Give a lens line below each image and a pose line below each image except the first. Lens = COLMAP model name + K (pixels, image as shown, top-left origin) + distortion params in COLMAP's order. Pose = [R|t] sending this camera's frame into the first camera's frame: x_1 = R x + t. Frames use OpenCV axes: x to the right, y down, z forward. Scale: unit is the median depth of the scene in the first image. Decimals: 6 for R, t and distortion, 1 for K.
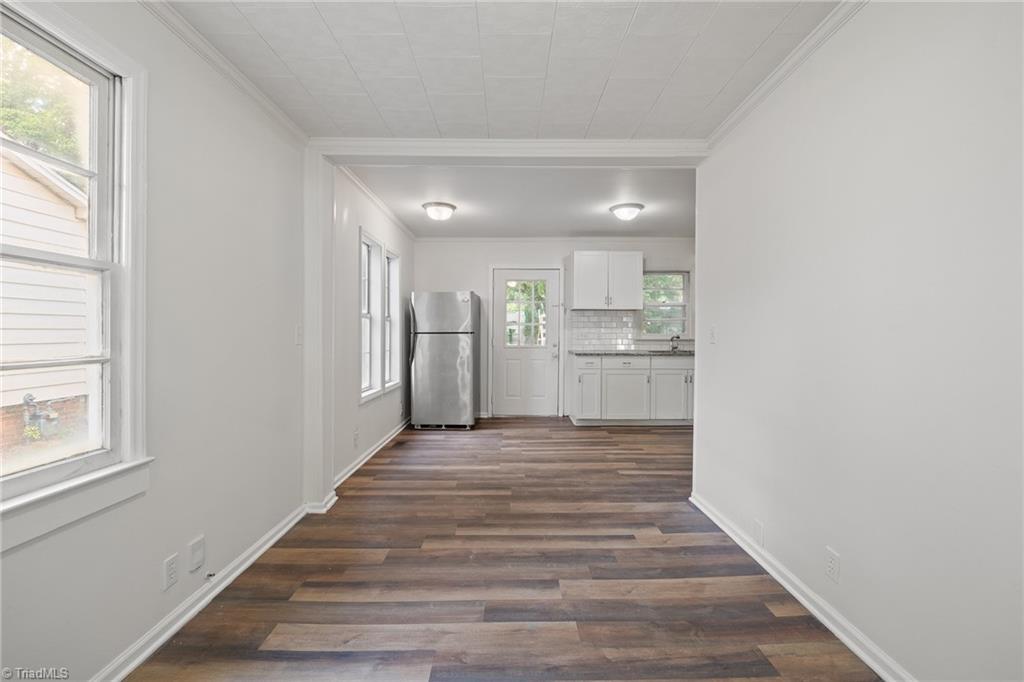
lens RADIAL K [[430.5, 0, 518.8], [0, 430.5, 337.1], [0, 0, 1]] dist [-0.006156, -0.000182]
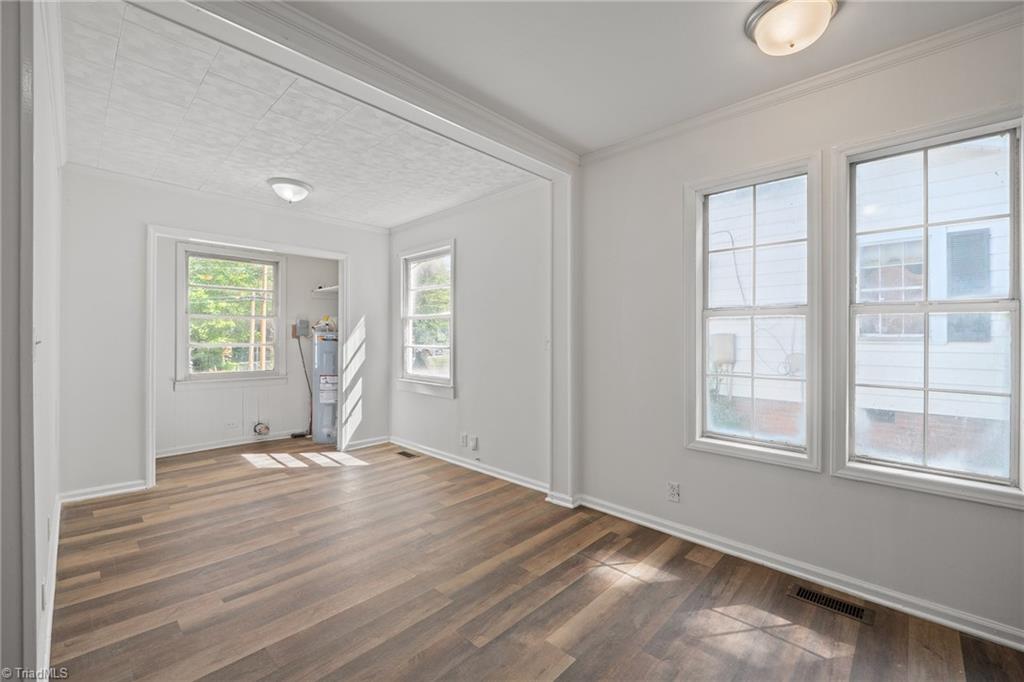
lens RADIAL K [[430.5, 0, 510.4], [0, 430.5, 336.1], [0, 0, 1]] dist [-0.006156, -0.000182]
pose [[-0.708934, -0.004421, -0.705261, 0.329216], [-0.013256, 0.999887, 0.007057, -0.022088], [0.705151, 0.014352, -0.708912, 1.394142]]
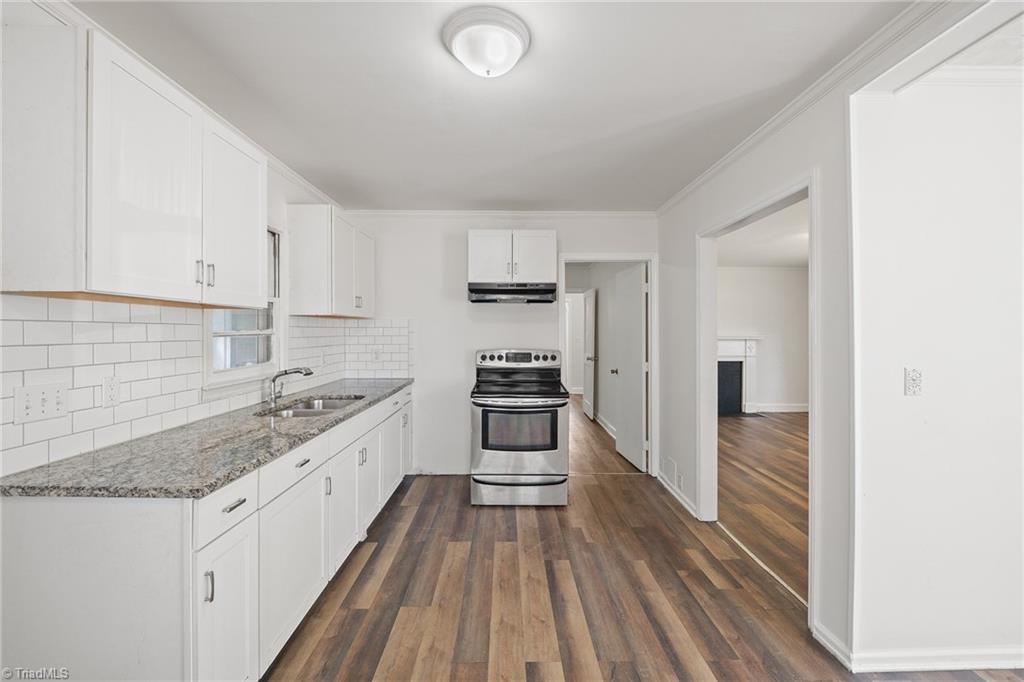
lens RADIAL K [[430.5, 0, 510.3], [0, 430.5, 334.9], [0, 0, 1]] dist [-0.006156, -0.000182]
pose [[0.011394, -0.008620, 0.999898, -0.149289], [0.011158, 0.999902, 0.008493, -0.068404], [-0.999873, 0.011060, 0.011489, 1.269602]]
